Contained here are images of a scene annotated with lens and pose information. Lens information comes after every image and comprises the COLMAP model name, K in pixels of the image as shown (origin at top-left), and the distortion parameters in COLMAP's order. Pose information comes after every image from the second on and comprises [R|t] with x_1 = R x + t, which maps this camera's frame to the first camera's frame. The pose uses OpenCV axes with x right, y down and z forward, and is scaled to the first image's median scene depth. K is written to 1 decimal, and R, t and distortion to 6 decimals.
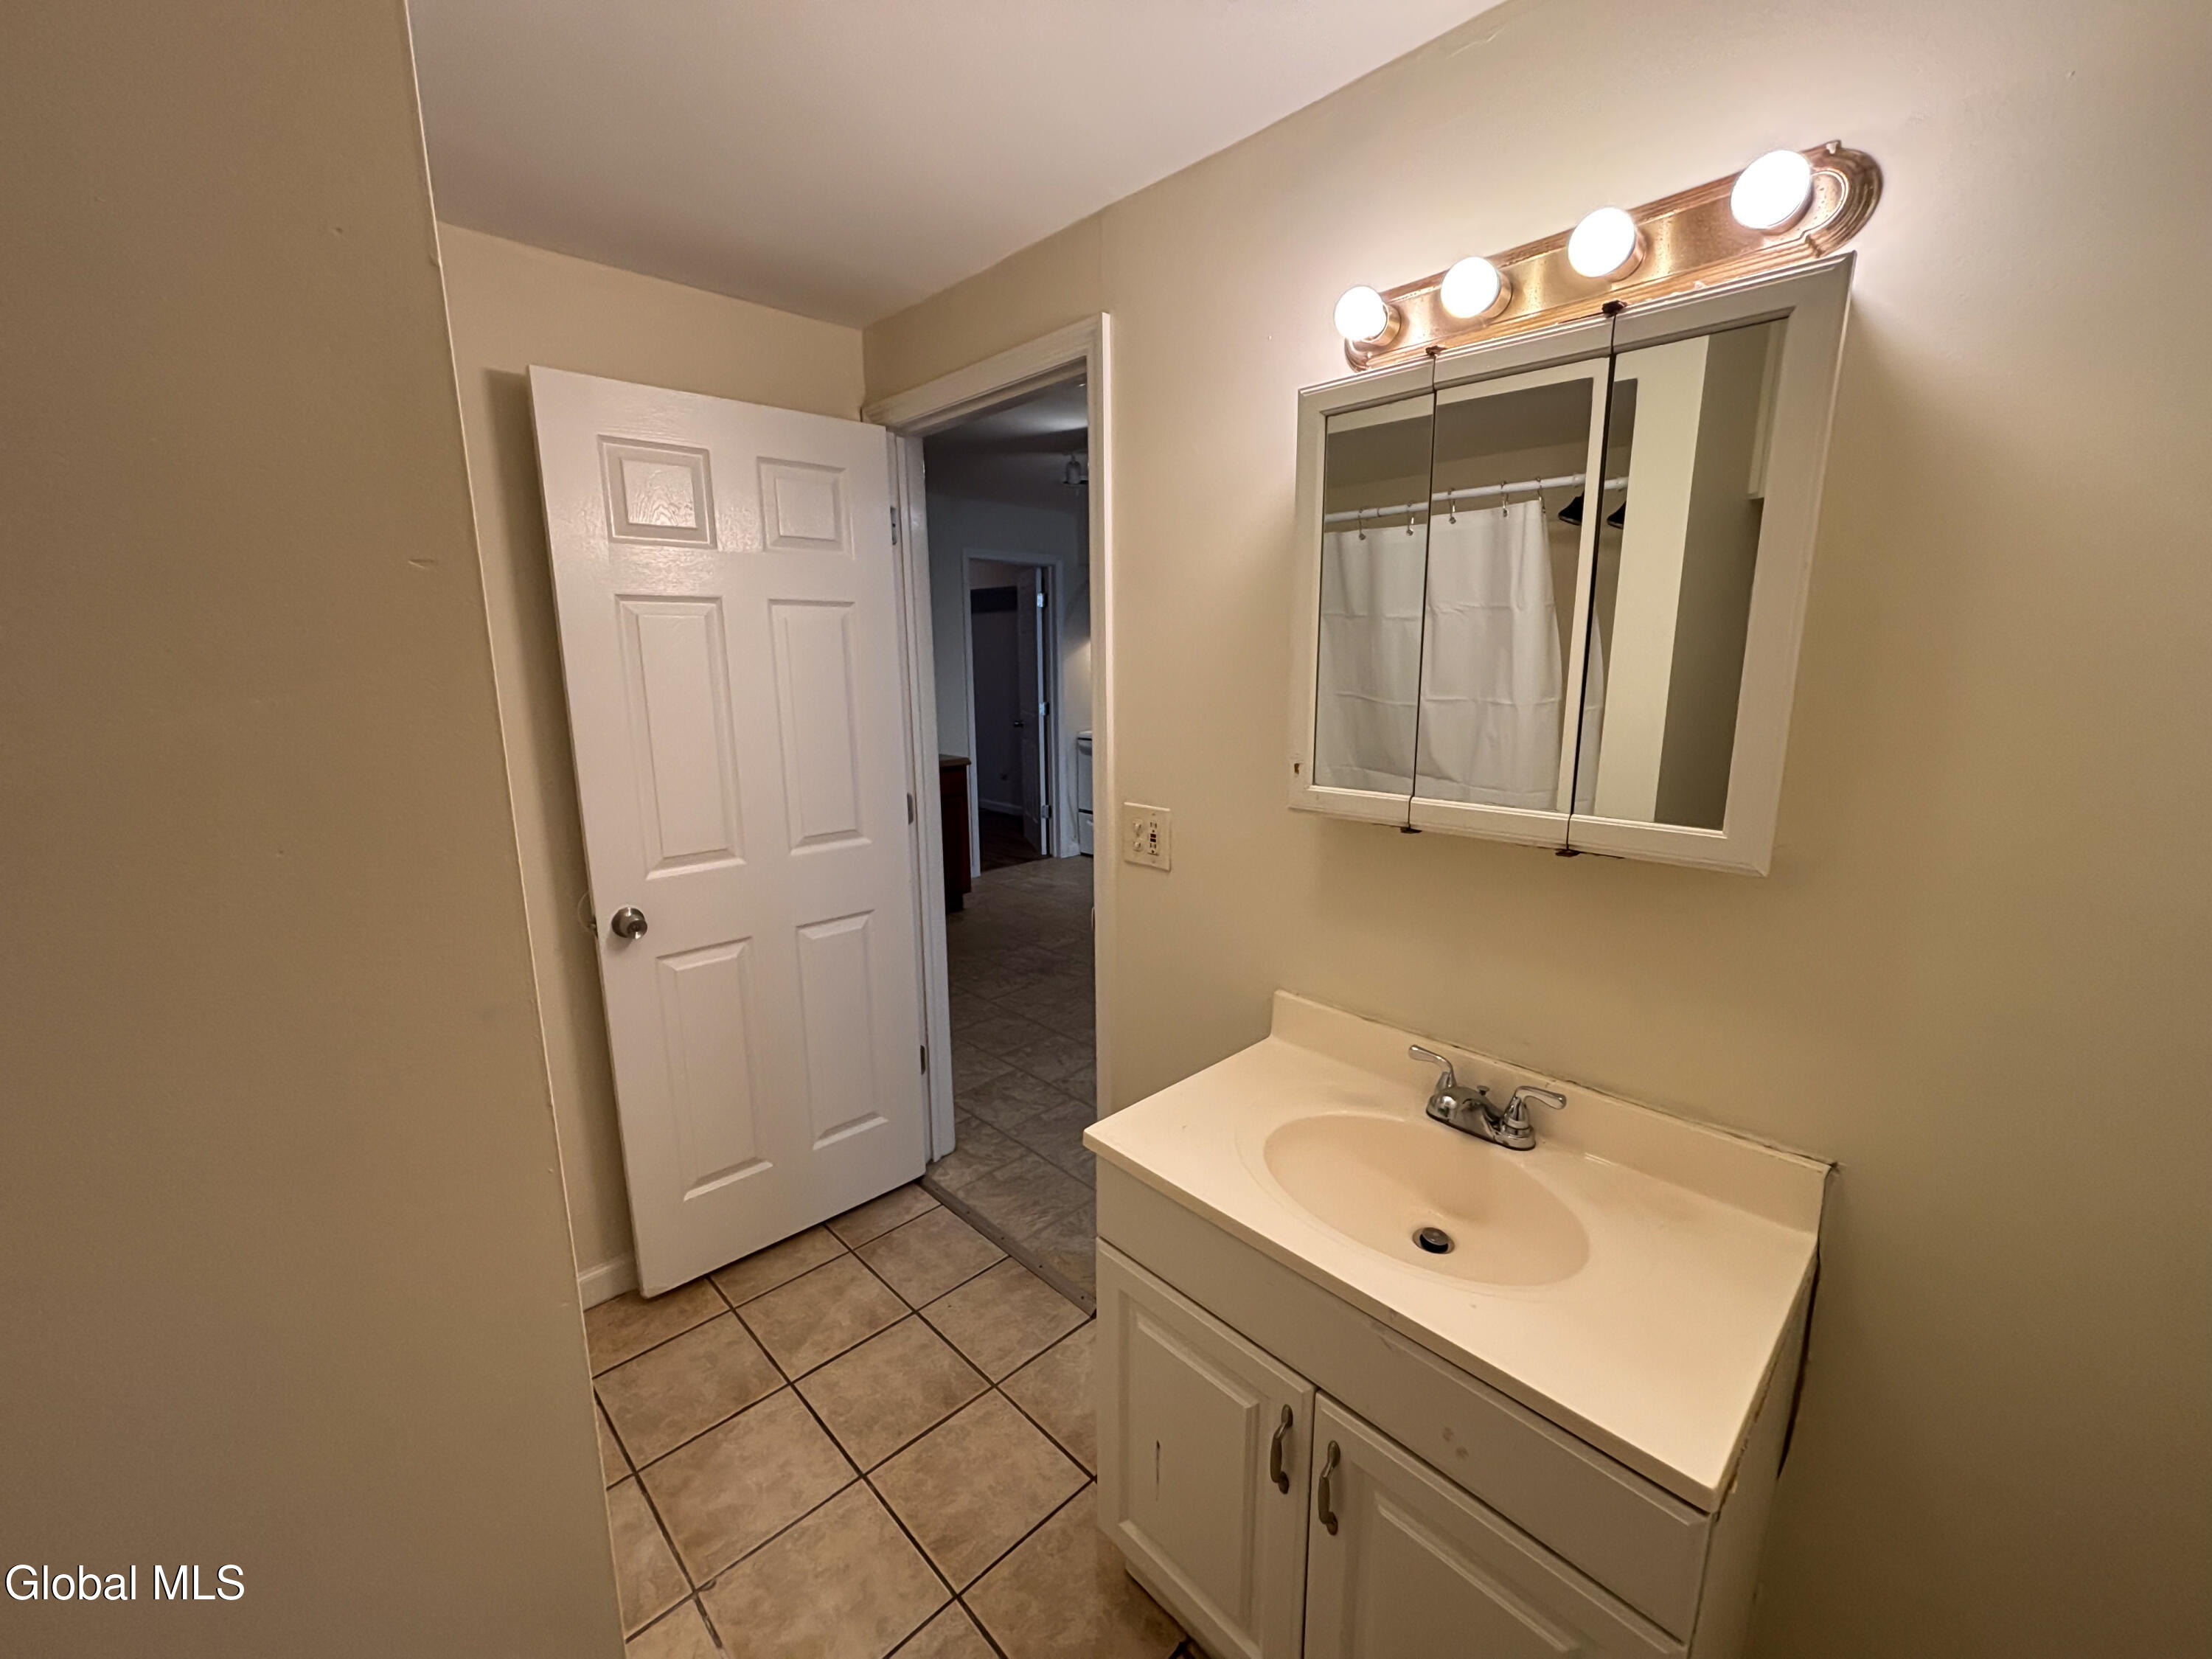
lens RADIAL K [[900.0, 0, 1106.0], [0, 900.0, 835.9], [0, 0, 1]] dist [0.000813, 0.000003]
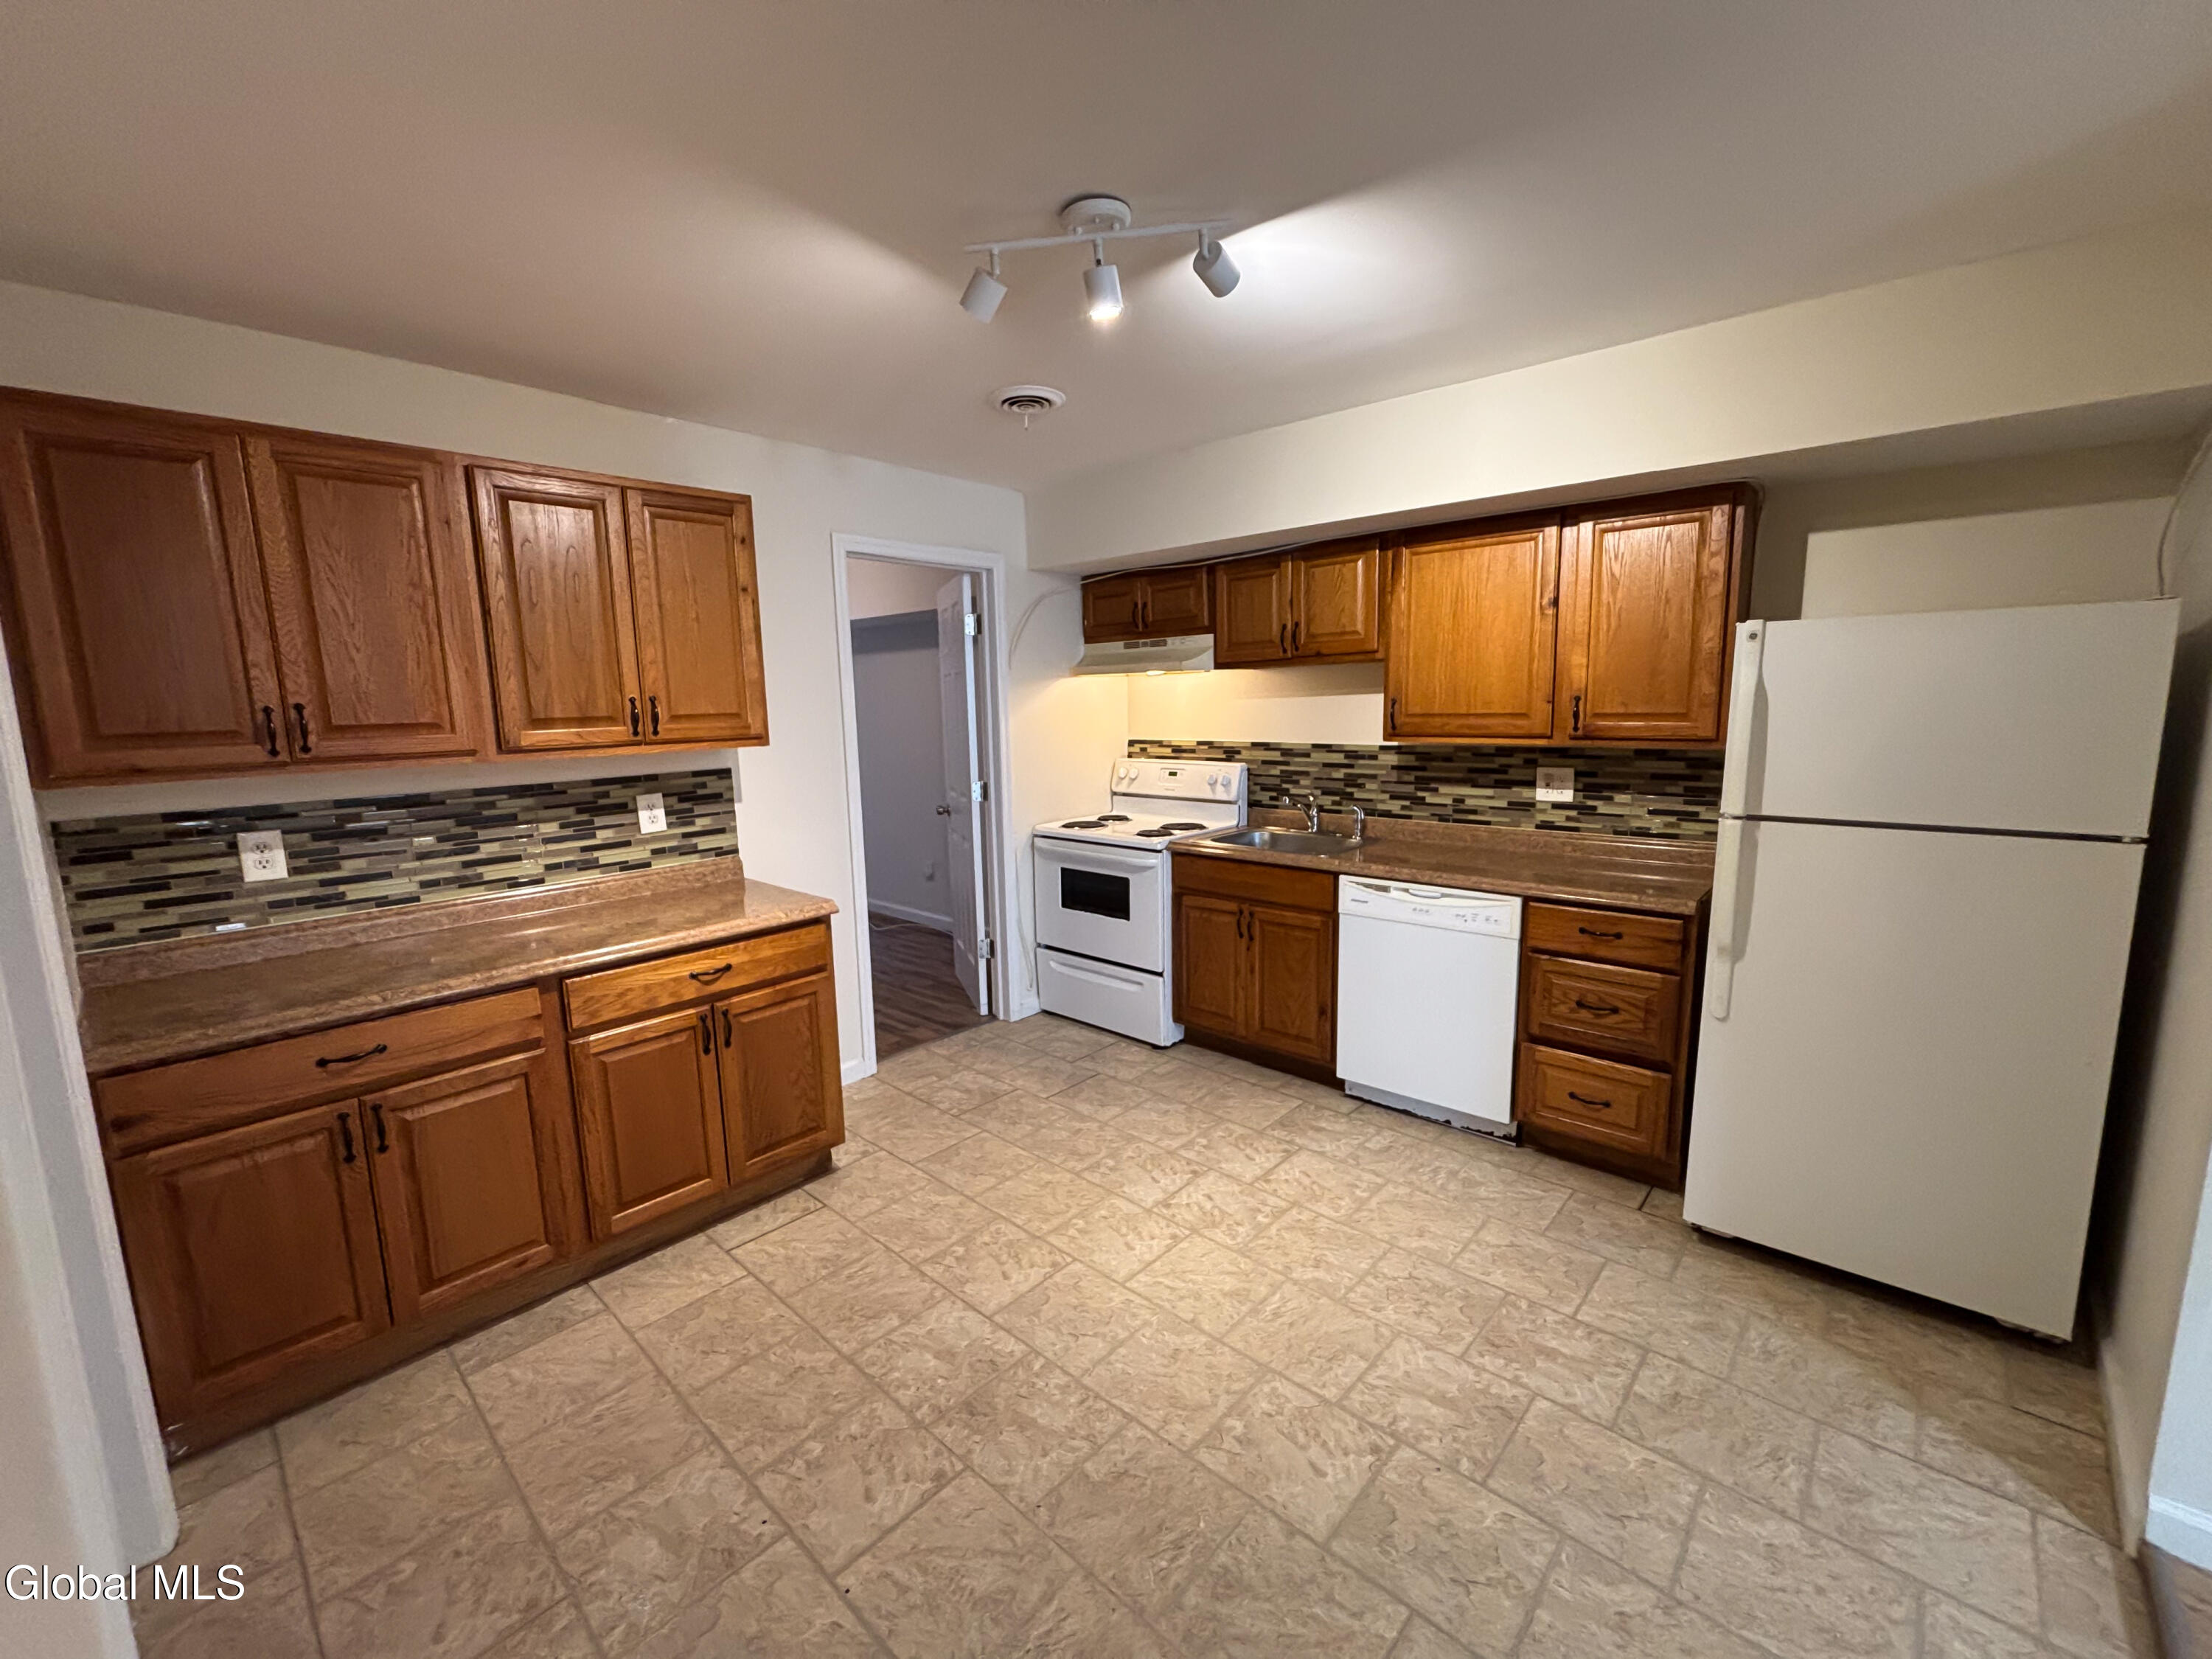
lens RADIAL K [[900.0, 0, 1112.9], [0, 900.0, 829.0], [0, 0, 1]] dist [0.000813, 0.000003]
pose [[0.997658, -0.023097, 0.064382, -0.015207], [0.027435, 0.997353, -0.067340, -0.066728], [-0.062657, 0.068948, 0.995651, 0.345862]]
